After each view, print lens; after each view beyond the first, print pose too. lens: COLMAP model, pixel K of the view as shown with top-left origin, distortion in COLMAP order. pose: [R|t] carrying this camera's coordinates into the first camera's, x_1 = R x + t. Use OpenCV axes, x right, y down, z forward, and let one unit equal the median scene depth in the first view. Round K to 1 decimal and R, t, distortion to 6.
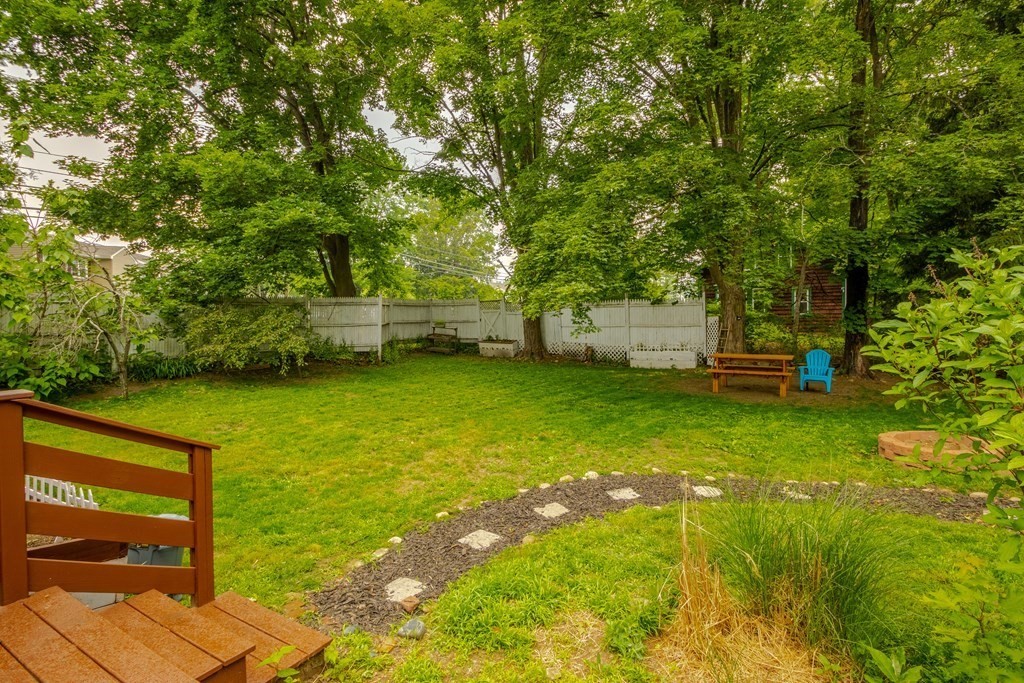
lens RADIAL K [[502.1, 0, 528.4], [0, 502.1, 340.0], [0, 0, 1]] dist [-0.002644, -0.000320]
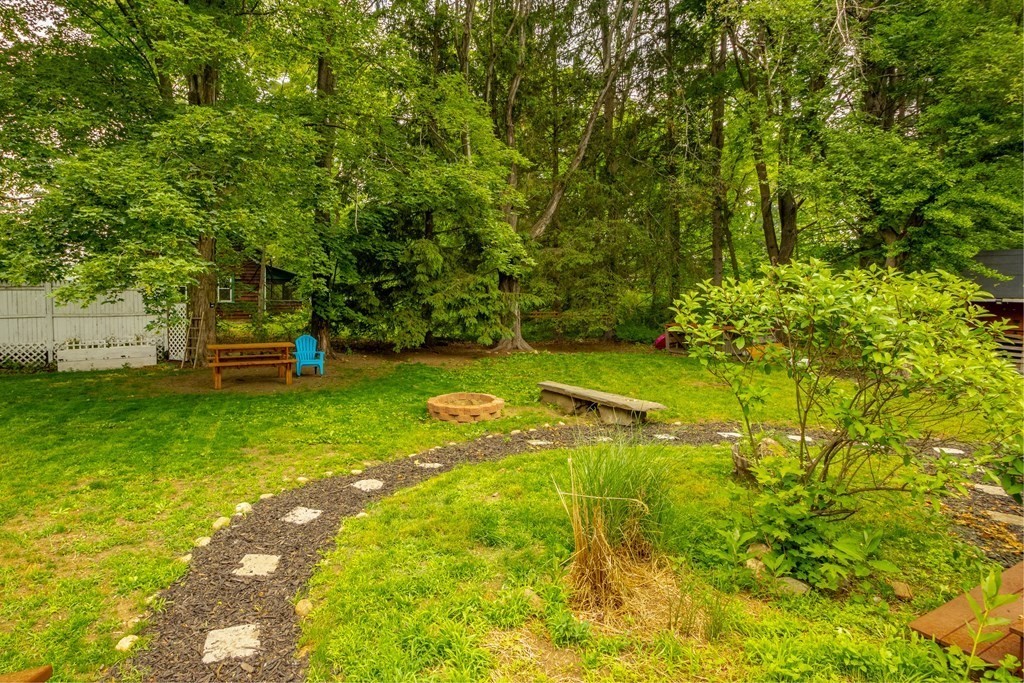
lens RADIAL K [[502.1, 0, 528.4], [0, 502.1, 340.0], [0, 0, 1]] dist [-0.002644, -0.000320]
pose [[0.565236, -0.057290, 0.822938, -0.156408], [0.036312, 0.998347, 0.044561, -0.007175], [-0.824130, 0.004695, 0.566381, 0.117494]]
